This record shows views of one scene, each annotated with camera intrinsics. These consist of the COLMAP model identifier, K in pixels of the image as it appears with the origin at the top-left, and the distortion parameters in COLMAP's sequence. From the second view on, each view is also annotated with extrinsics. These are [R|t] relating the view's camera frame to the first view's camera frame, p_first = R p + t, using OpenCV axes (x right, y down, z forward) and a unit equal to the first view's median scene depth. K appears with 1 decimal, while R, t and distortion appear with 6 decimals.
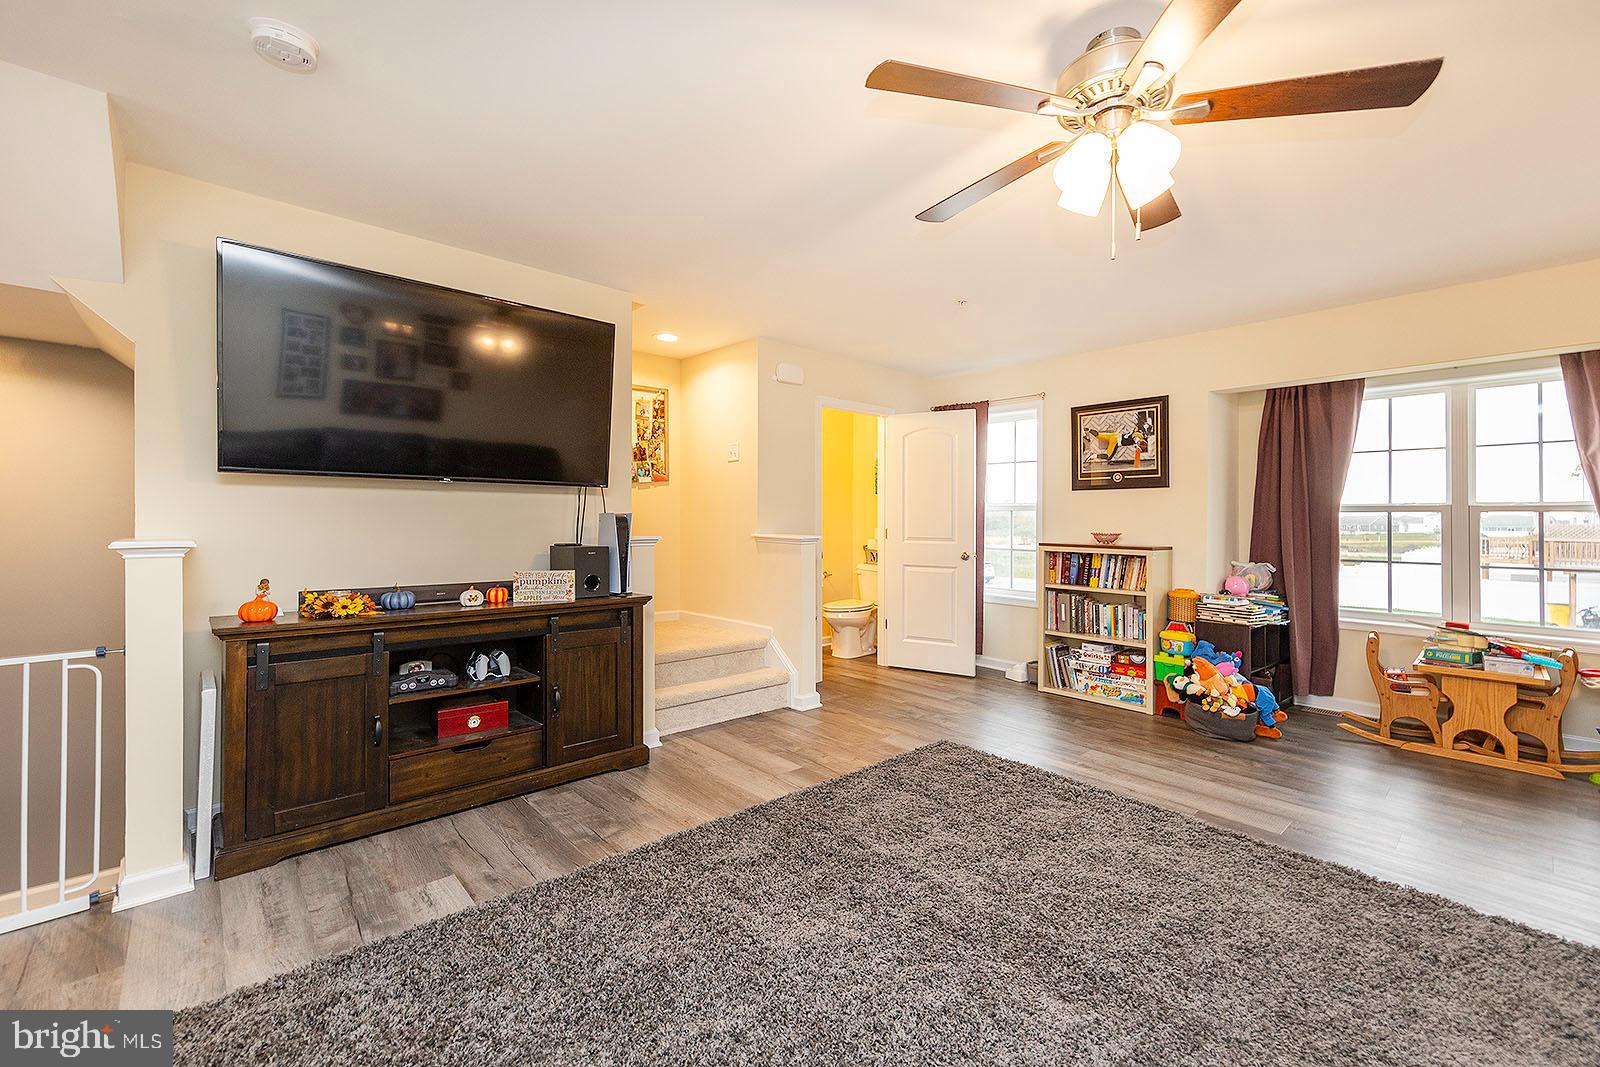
lens RADIAL K [[689.1, 0, 817.0], [0, 689.1, 506.4], [0, 0, 1]] dist [0.015181, 0.000042]
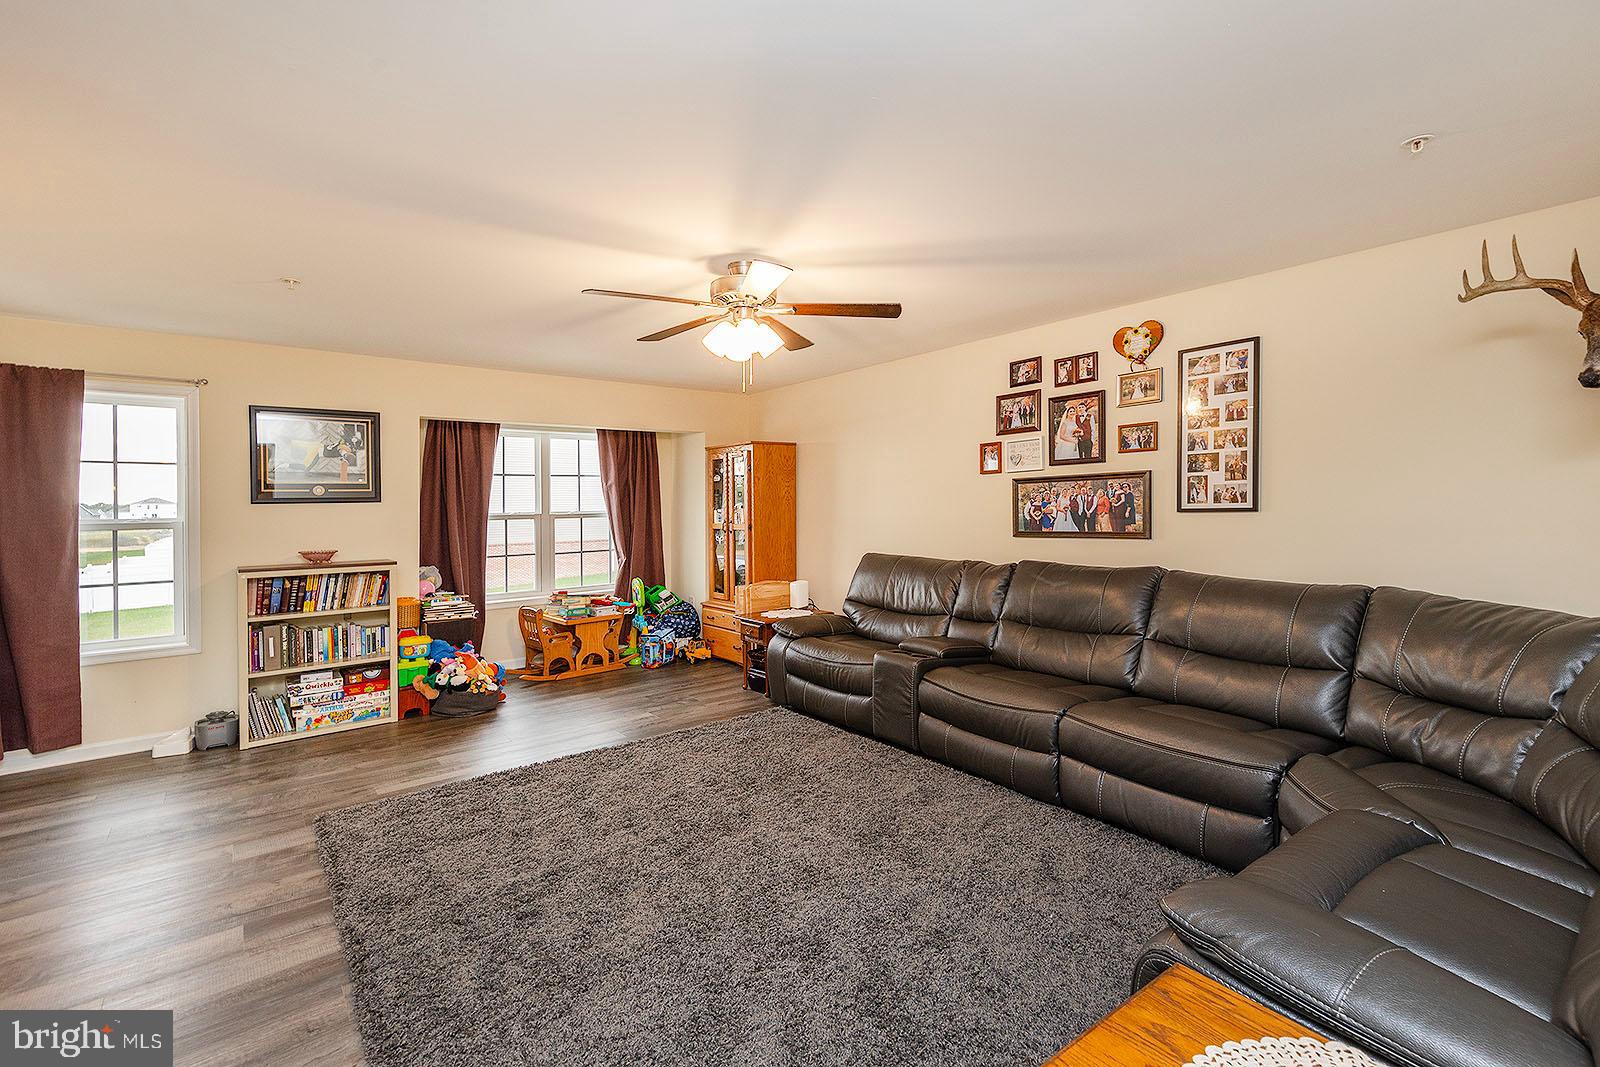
lens RADIAL K [[682.0, 0, 841.6], [0, 682.0, 505.8], [0, 0, 1]] dist [0.010862, -0.004372]
pose [[0.048193, -0.013778, 0.998743, -0.508707], [-0.003306, 0.999897, 0.013953, -0.040924], [-0.998833, -0.003975, 0.048142, 0.279401]]
